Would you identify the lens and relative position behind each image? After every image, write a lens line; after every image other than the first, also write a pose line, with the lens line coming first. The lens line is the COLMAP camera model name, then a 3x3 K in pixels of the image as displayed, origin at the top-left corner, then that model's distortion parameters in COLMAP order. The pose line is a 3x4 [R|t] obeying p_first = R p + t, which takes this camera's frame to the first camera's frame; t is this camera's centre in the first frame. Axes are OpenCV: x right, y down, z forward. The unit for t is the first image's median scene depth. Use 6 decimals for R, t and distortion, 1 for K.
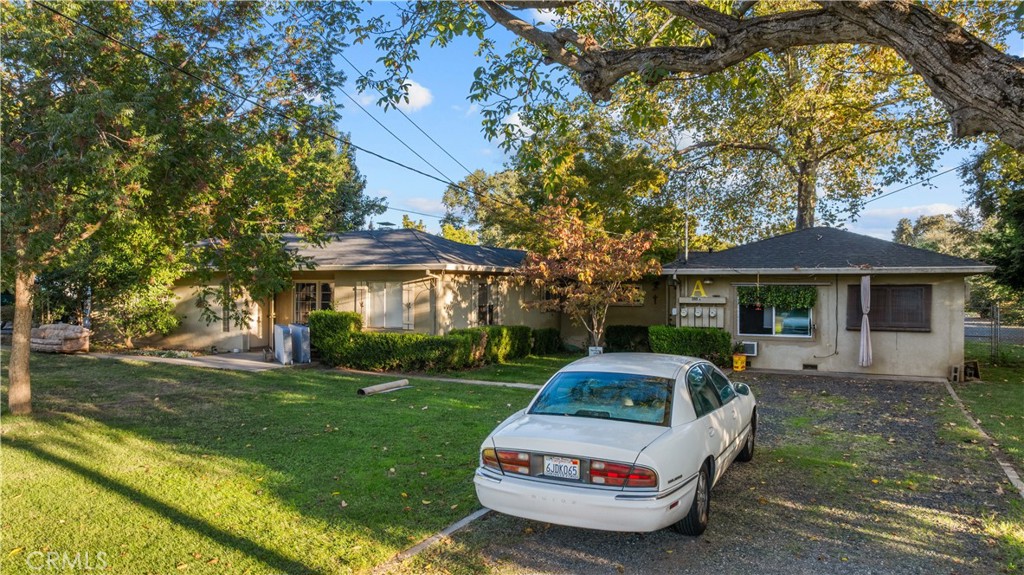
lens RADIAL K [[719.8, 0, 514.3], [0, 719.8, 287.4], [0, 0, 1]] dist [-0.037842, 0.026935]
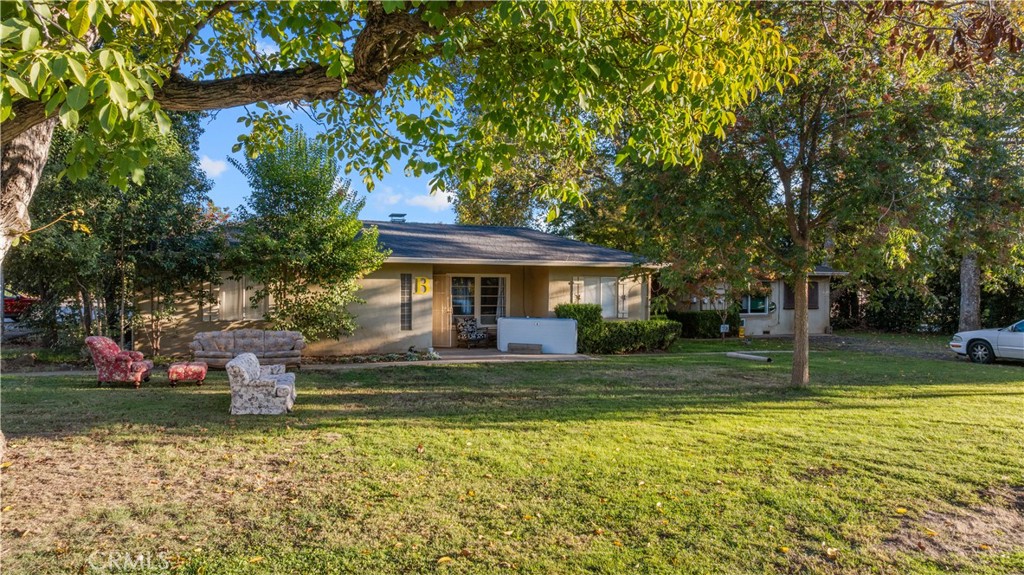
lens RADIAL K [[719.8, 0, 514.3], [0, 719.8, 287.4], [0, 0, 1]] dist [-0.037842, 0.026935]
pose [[0.657067, -0.000267, 0.753832, -1.160302], [-0.003509, 0.999988, 0.003413, 0.004788], [-0.753824, -0.004888, 0.657058, 0.353259]]
